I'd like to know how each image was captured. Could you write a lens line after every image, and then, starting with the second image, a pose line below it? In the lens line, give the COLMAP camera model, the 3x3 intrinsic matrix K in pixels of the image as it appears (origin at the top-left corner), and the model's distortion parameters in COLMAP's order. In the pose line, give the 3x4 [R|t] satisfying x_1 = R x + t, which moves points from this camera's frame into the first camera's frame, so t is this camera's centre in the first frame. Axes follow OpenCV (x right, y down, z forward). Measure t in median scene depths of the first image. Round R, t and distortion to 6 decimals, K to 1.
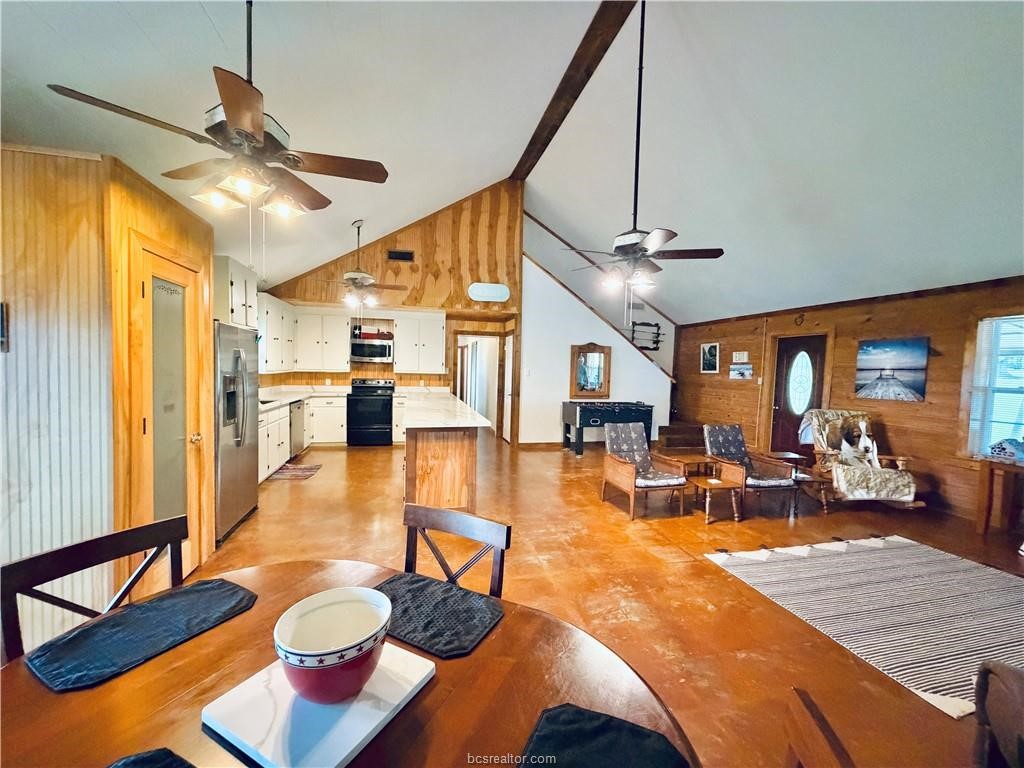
lens RADIAL K [[409.7, 0, 512.2], [0, 409.7, 383.4], [0, 0, 1]] dist [0.000245, 0.000269]
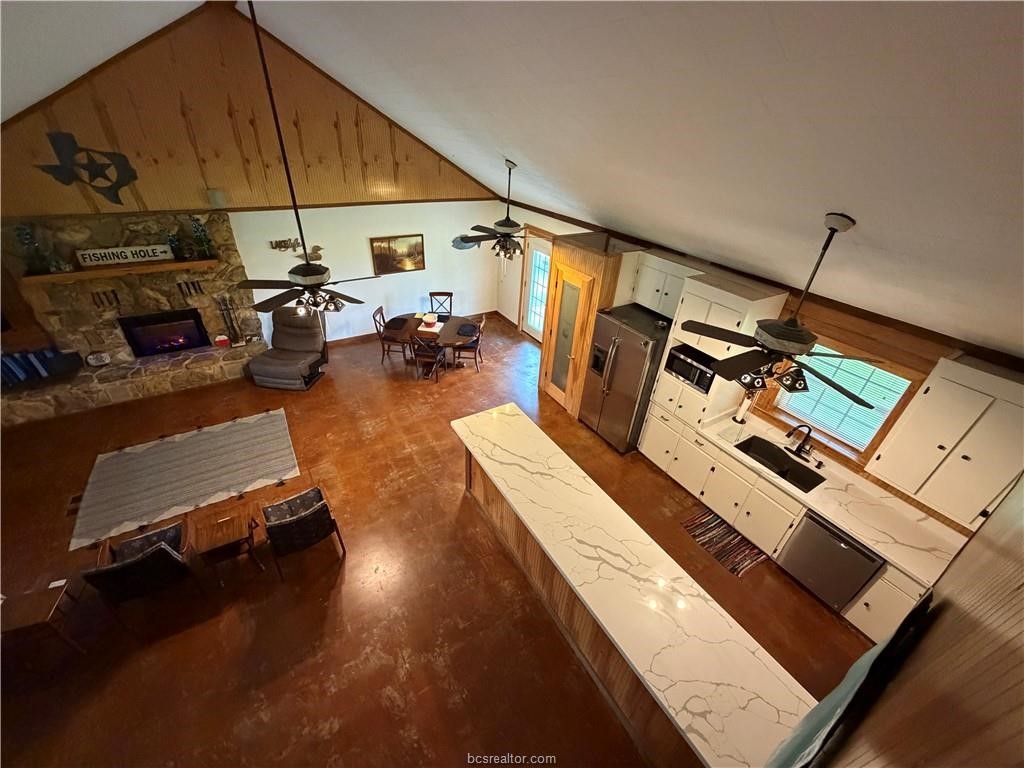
lens RADIAL K [[409.7, 0, 507.4], [0, 409.7, 383.7], [0, 0, 1]] dist [0.000245, 0.000269]
pose [[-0.951829, 0.104206, -0.288379, 0.061765], [-0.082694, 0.818397, 0.568672, -0.344544], [0.295267, 0.565126, -0.770357, 0.971252]]
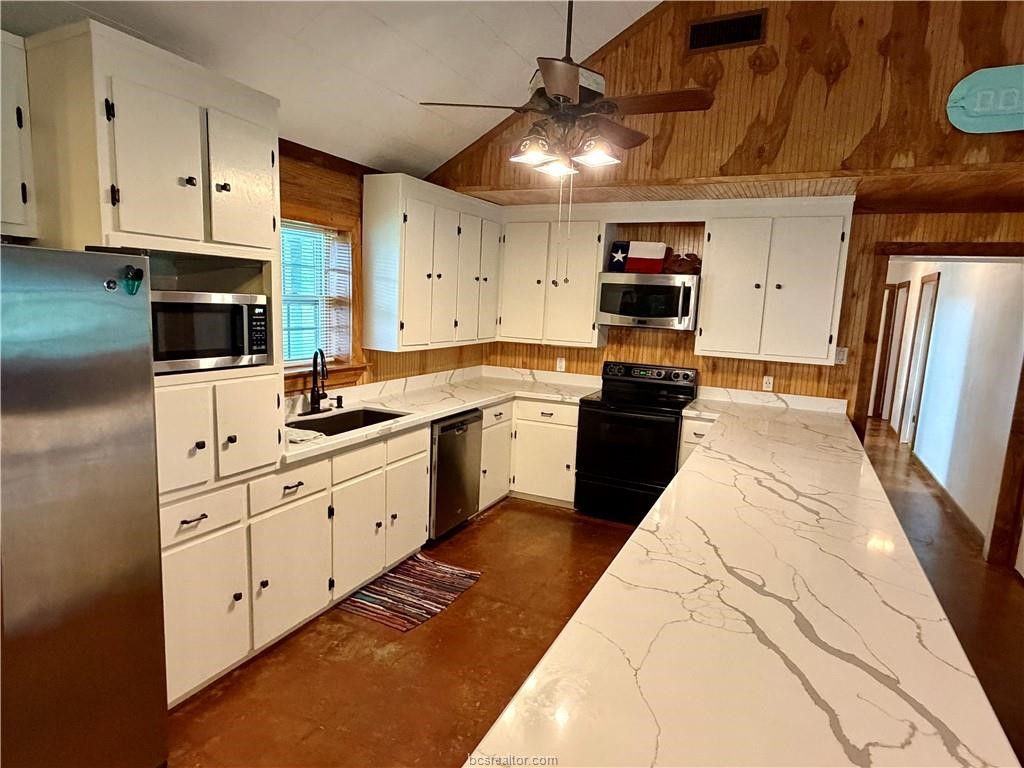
lens RADIAL K [[590.9, 0, 509.3], [0, 590.9, 384.7], [0, 0, 1]] dist [0.001348, 0.000929]
pose [[0.774266, 0.099766, -0.624947, -0.061878], [-0.049257, 0.994001, 0.097655, -0.045871], [0.630940, -0.044828, 0.774535, 0.433218]]
